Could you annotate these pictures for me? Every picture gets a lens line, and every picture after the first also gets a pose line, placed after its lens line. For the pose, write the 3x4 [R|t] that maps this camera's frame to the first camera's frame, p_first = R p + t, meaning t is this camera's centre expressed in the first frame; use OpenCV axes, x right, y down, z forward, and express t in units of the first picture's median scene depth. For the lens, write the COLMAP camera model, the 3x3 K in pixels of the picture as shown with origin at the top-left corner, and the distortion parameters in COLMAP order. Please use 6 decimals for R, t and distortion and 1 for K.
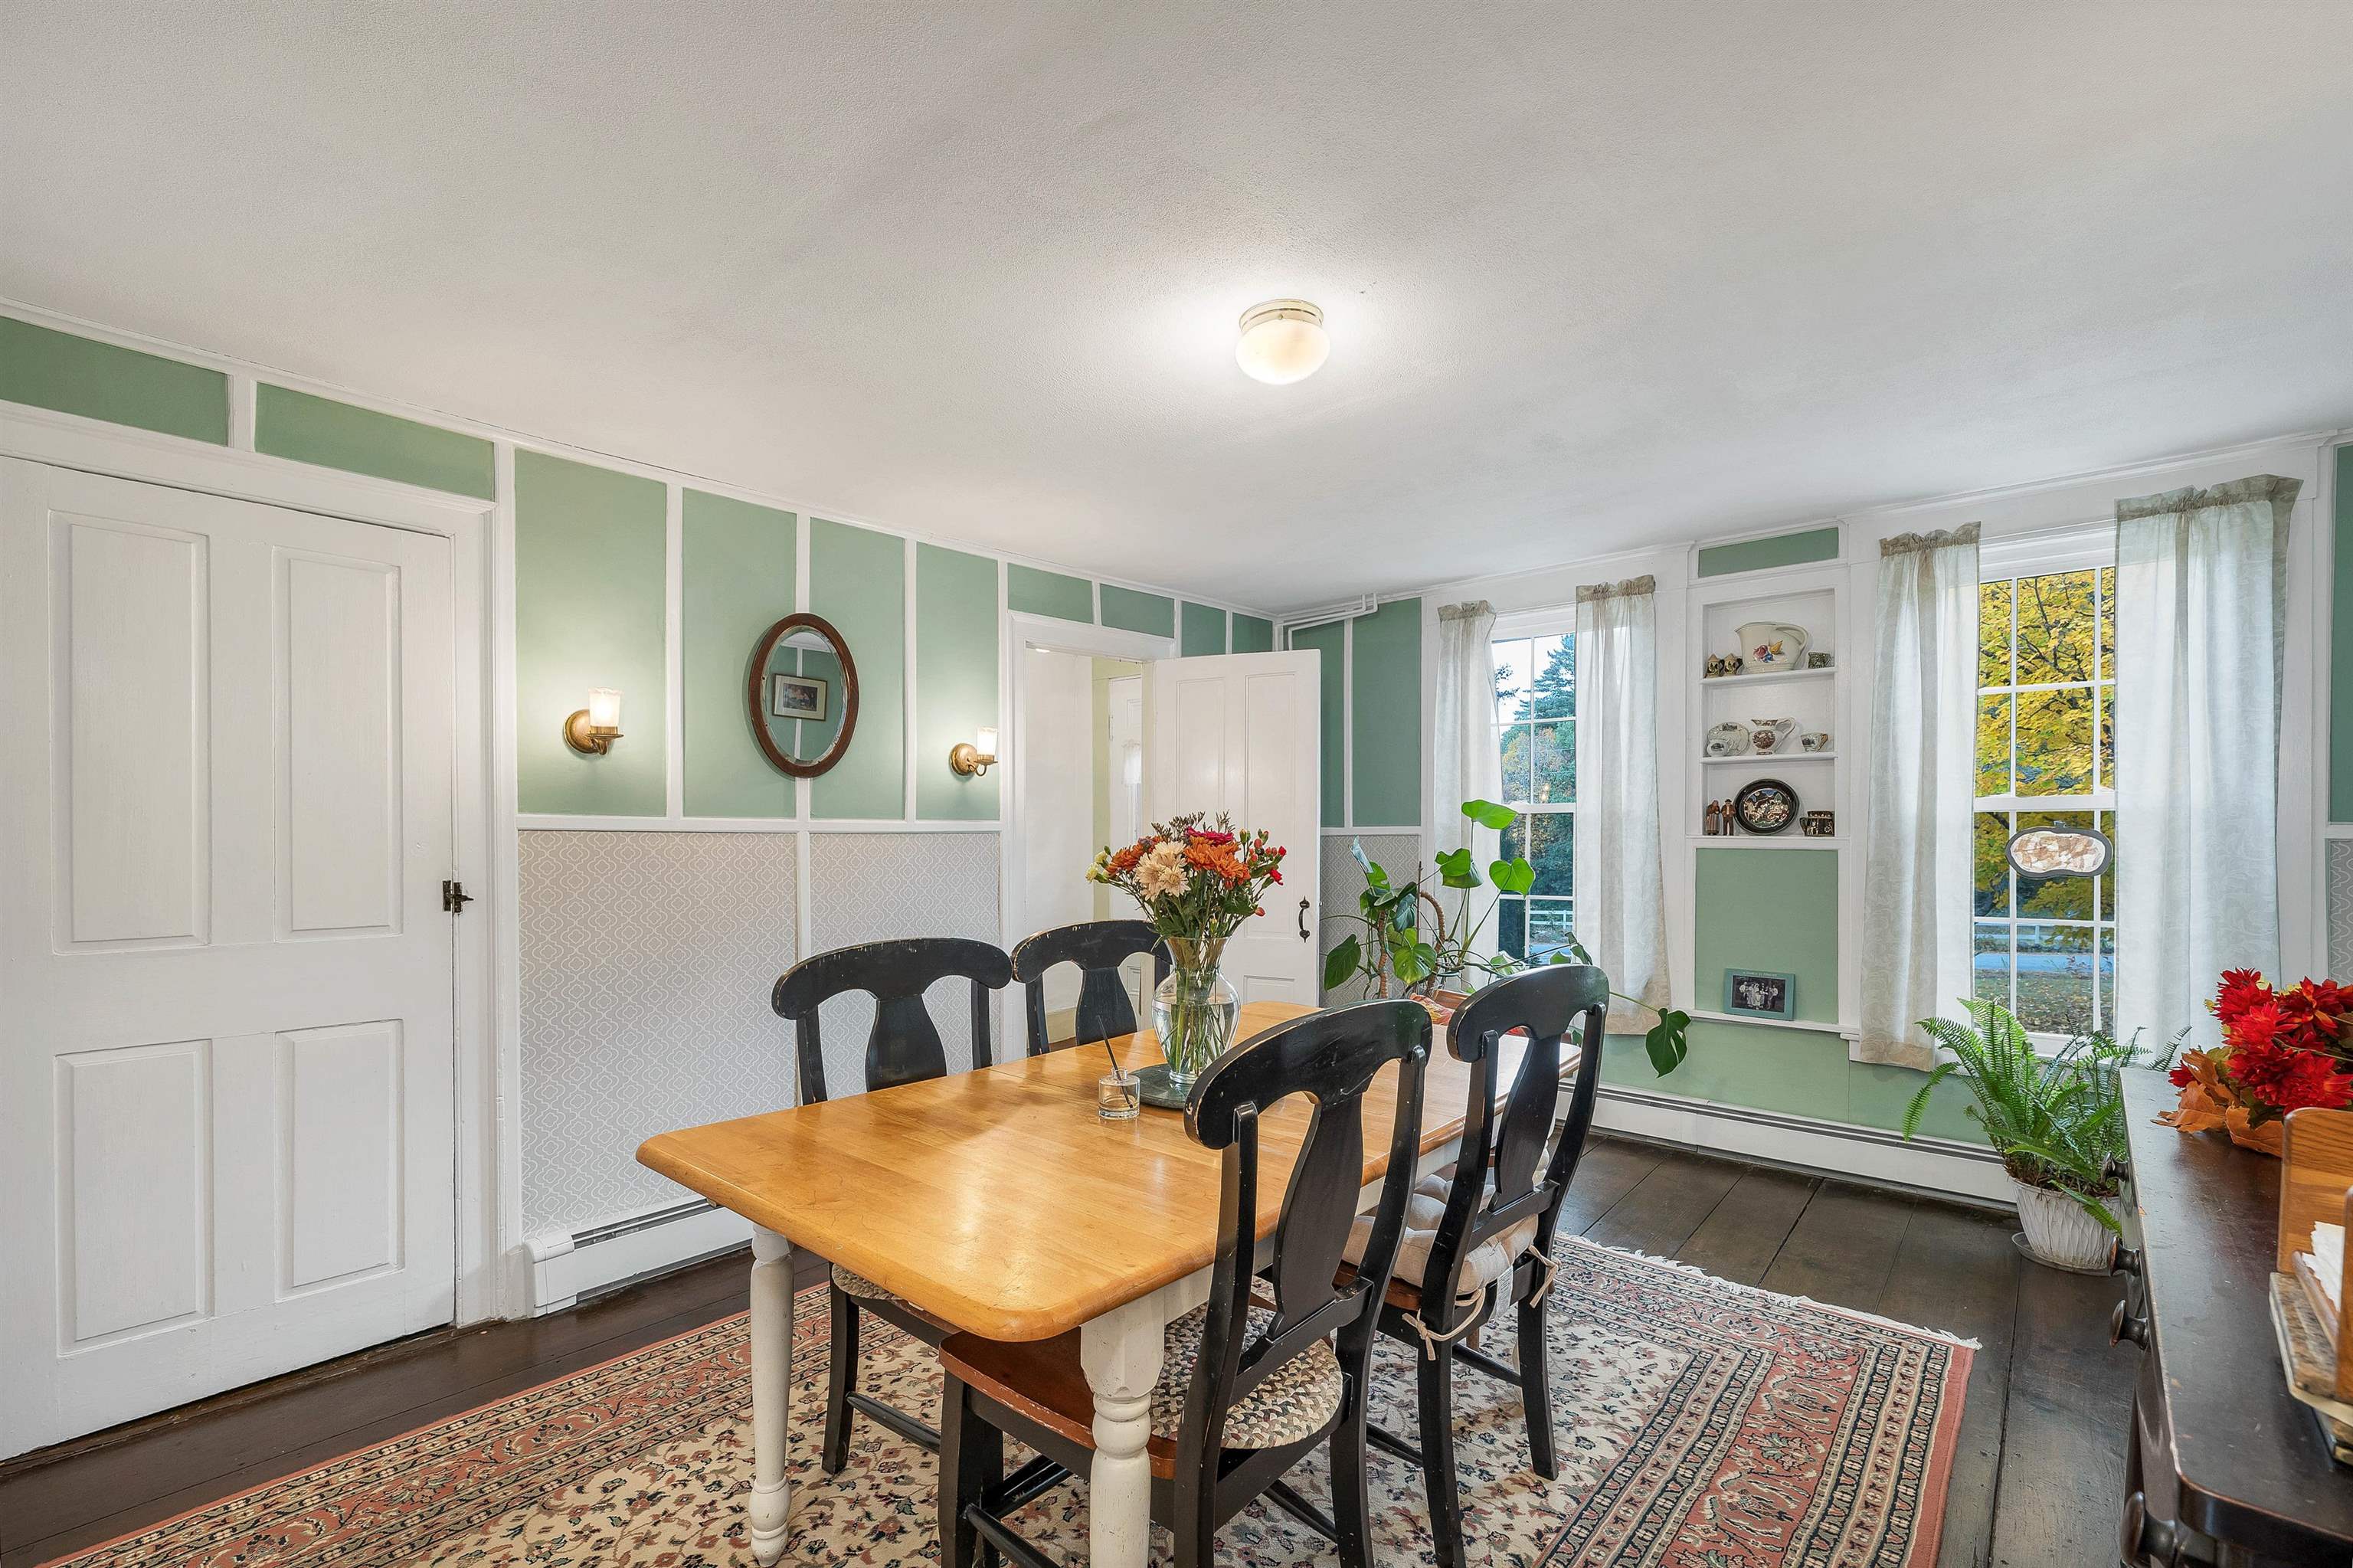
lens RADIAL K [[976.9, 0, 1170.1], [0, 976.9, 824.7], [0, 0, 1]] dist [-0.000141, -0.000190]
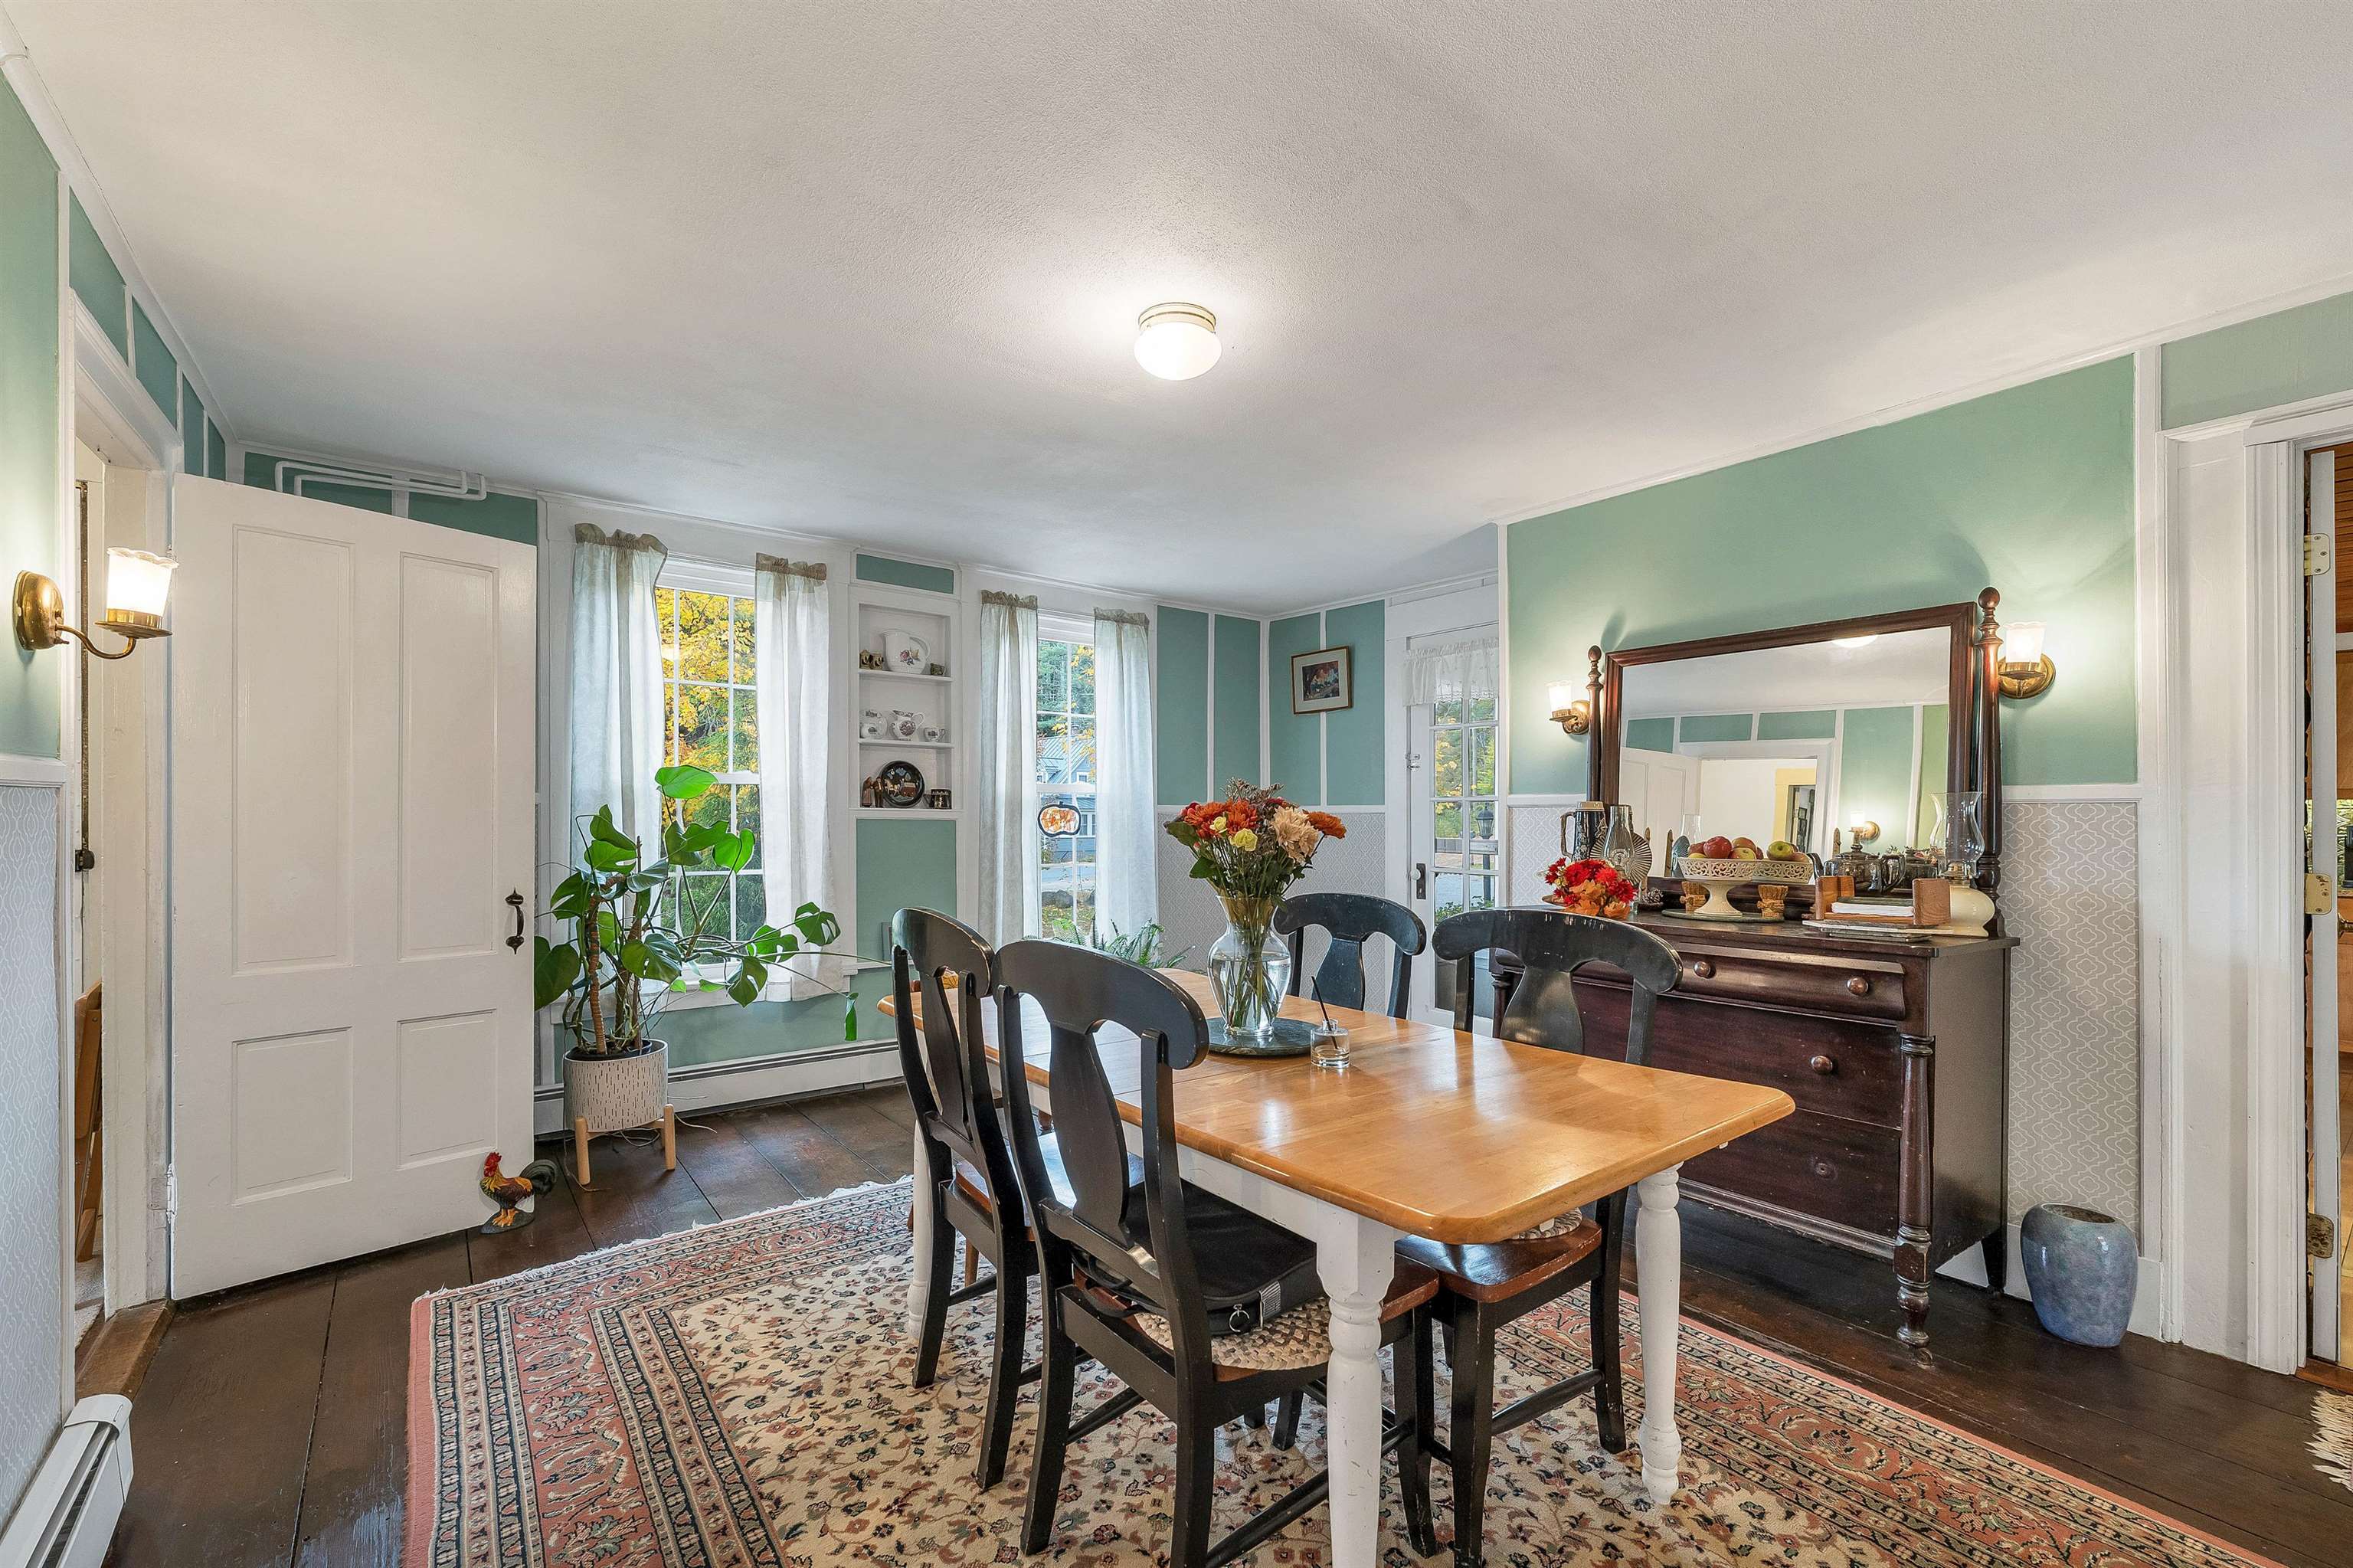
lens RADIAL K [[991.7, 0, 1171.1], [0, 991.7, 801.3], [0, 0, 1]] dist [0.002343, 0.000532]
pose [[0.200808, 0.012134, 0.979555, -0.524546], [-0.016042, 0.999830, -0.009096, 0.008331], [-0.979499, -0.013888, 0.200969, 0.436895]]
